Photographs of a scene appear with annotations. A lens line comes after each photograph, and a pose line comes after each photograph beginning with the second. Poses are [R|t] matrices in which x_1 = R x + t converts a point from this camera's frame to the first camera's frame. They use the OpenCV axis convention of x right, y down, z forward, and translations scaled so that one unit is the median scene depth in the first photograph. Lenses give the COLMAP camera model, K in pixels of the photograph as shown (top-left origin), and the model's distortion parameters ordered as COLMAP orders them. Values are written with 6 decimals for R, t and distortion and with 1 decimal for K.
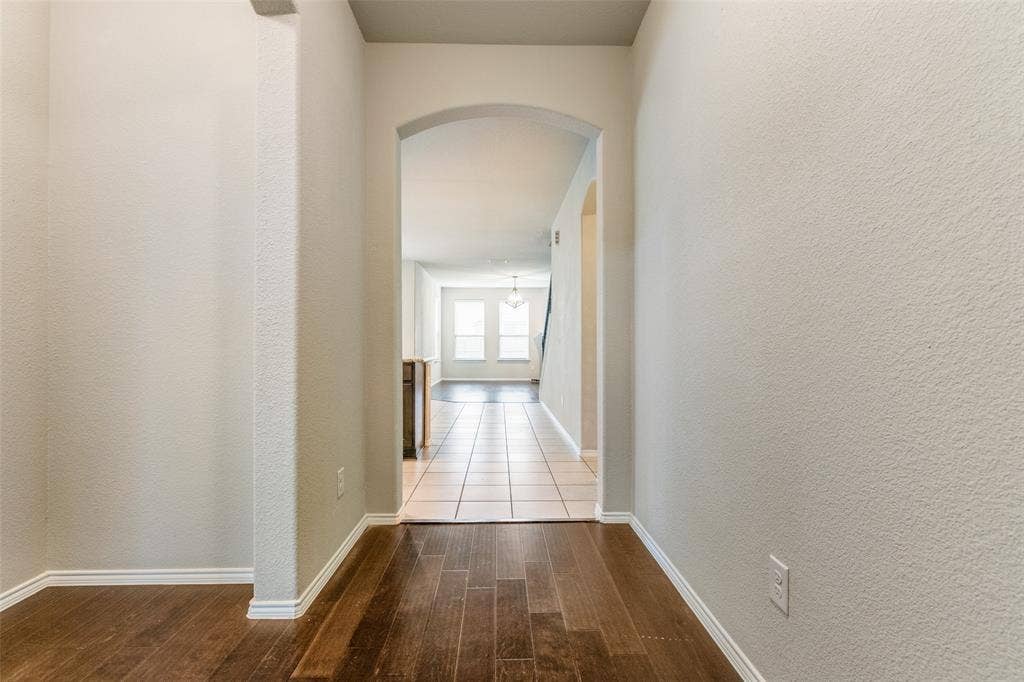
lens RADIAL K [[454.5, 0, 513.6], [0, 454.5, 346.4], [0, 0, 1]] dist [-0.000738, -0.000413]
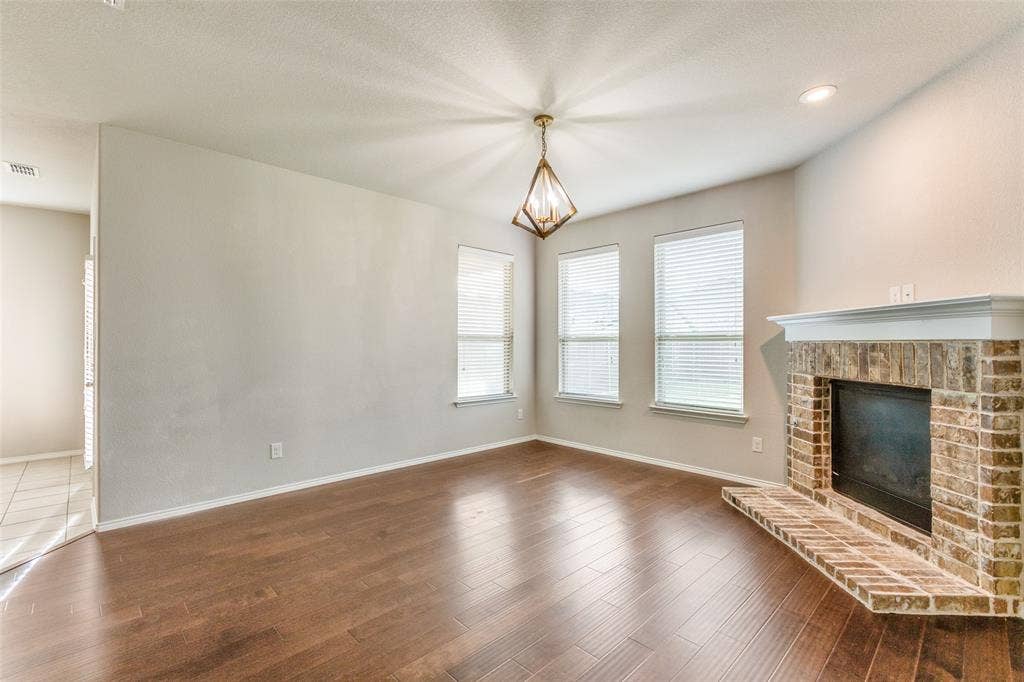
lens RADIAL K [[454.5, 0, 508.9], [0, 454.5, 341.4], [0, 0, 1]] dist [-0.000738, -0.000413]
pose [[0.657745, -0.000856, -0.753240, 0.159968], [0.000946, 1.000000, -0.000310, -0.020674], [0.753240, -0.000509, 0.657746, 0.684645]]
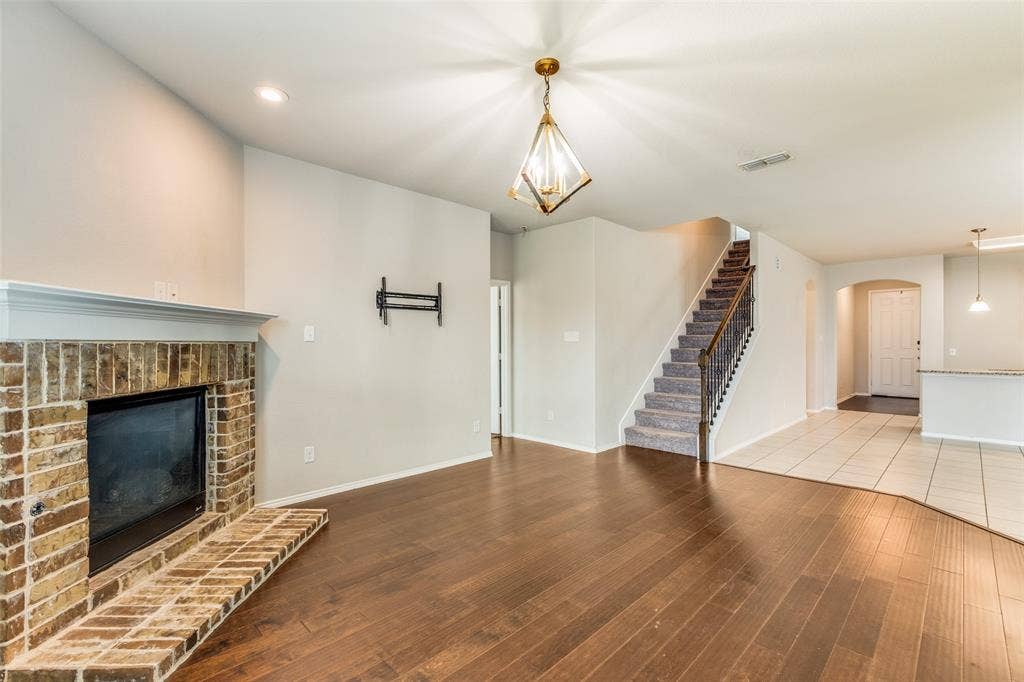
lens RADIAL K [[454.5, 0, 510.3], [0, 454.5, 344.3], [0, 0, 1]] dist [-0.000738, -0.000413]
pose [[-0.674821, 0.001627, 0.737979, -0.117961], [-0.002865, 0.999984, -0.004824, -0.019151], [-0.737976, -0.005370, -0.674806, 0.975000]]
